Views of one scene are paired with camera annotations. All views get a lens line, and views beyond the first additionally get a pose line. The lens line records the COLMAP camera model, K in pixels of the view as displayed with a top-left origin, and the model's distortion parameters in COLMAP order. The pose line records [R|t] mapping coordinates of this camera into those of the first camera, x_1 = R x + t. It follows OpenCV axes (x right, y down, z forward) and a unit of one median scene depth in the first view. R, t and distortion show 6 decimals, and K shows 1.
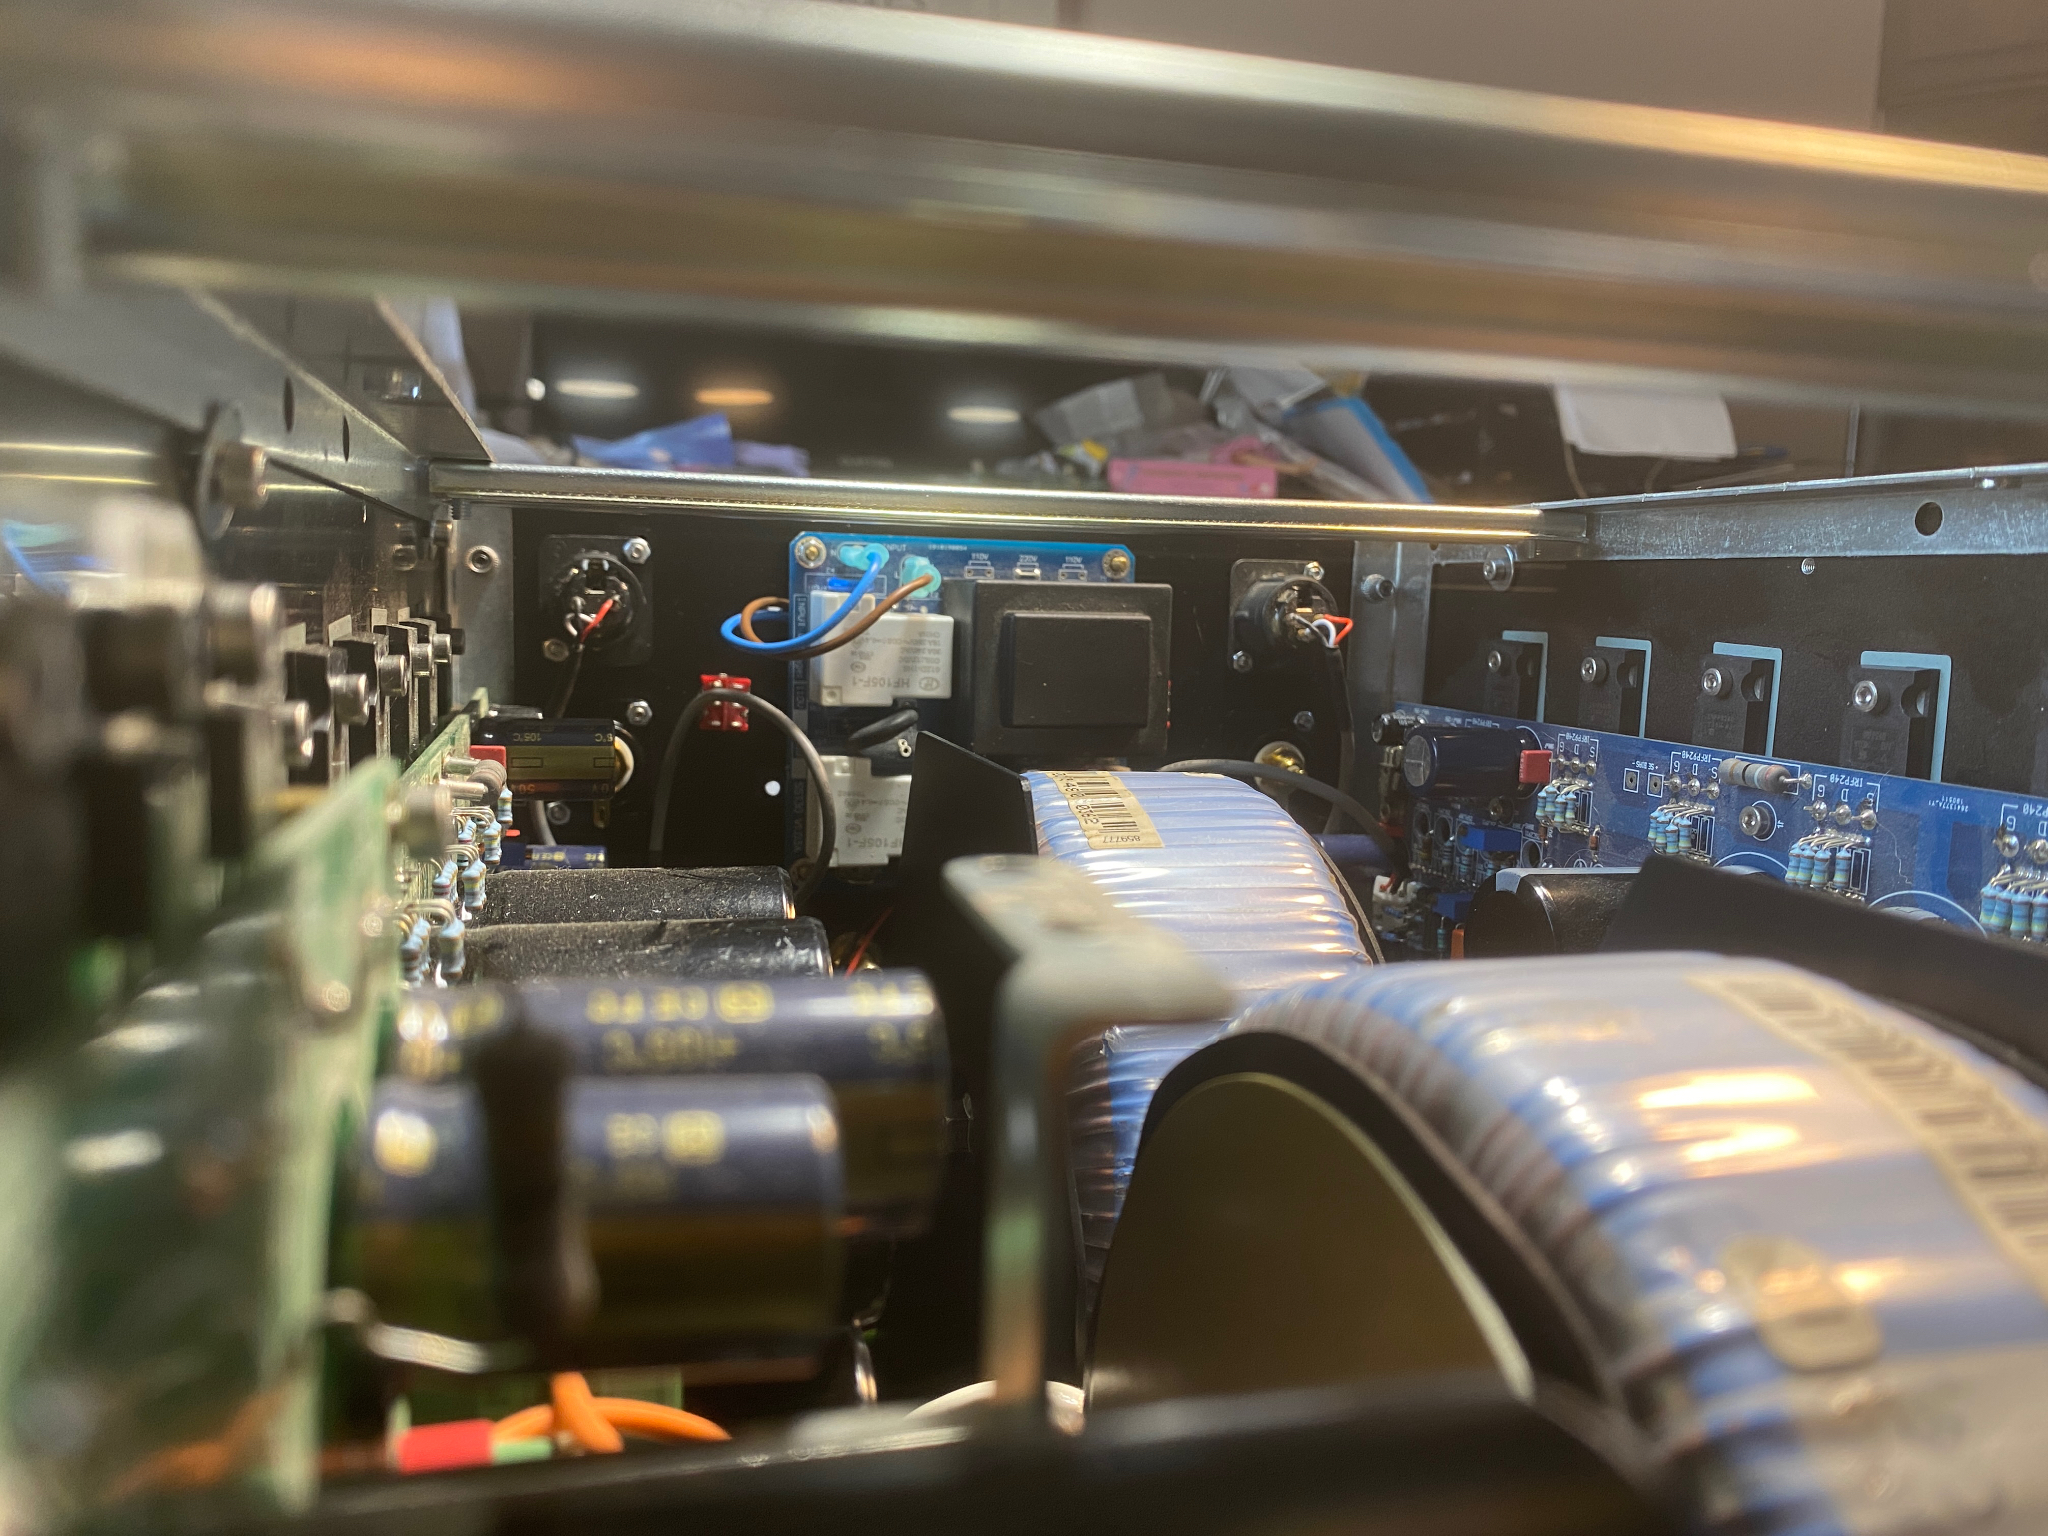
lens RADIAL K [[1538.8, 0, 1024.0], [0, 1538.8, 768.0], [0, 0, 1]] dist [-0.029280, -0.003021]
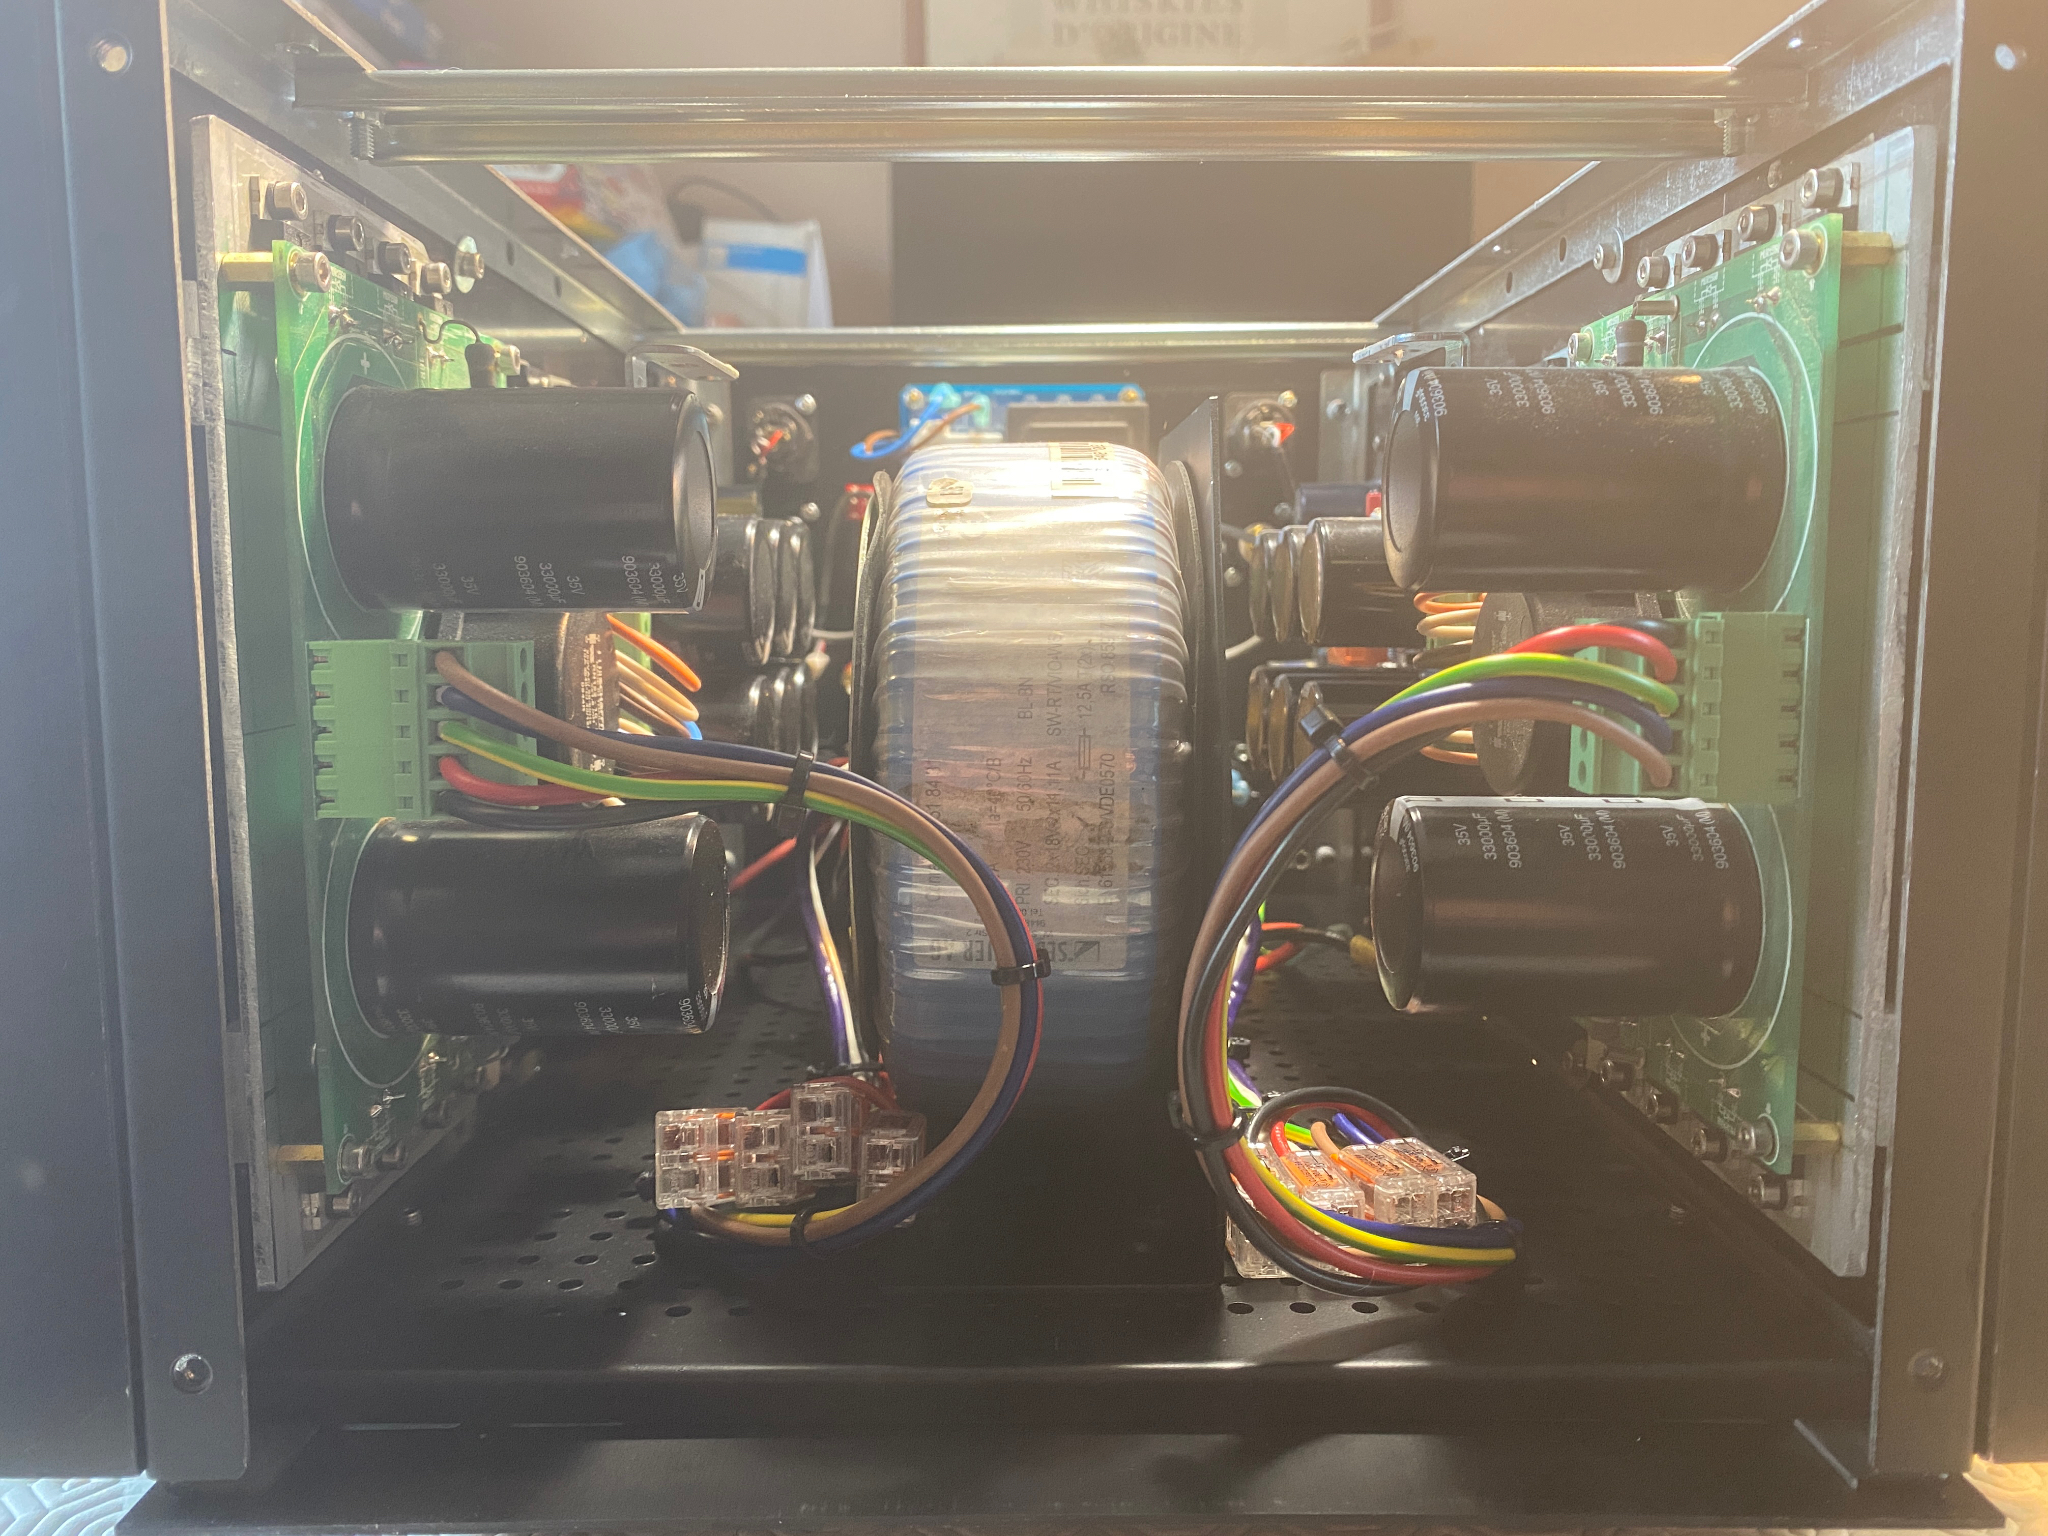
lens RADIAL K [[1538.8, 0, 1024.0], [0, 1538.8, 768.0], [0, 0, 1]] dist [-0.029280, -0.003021]
pose [[0.968450, 0.003835, -0.249177, 0.327744], [-0.002507, 0.999981, 0.005648, 0.204104], [0.249194, -0.004845, 0.968441, -0.392431]]
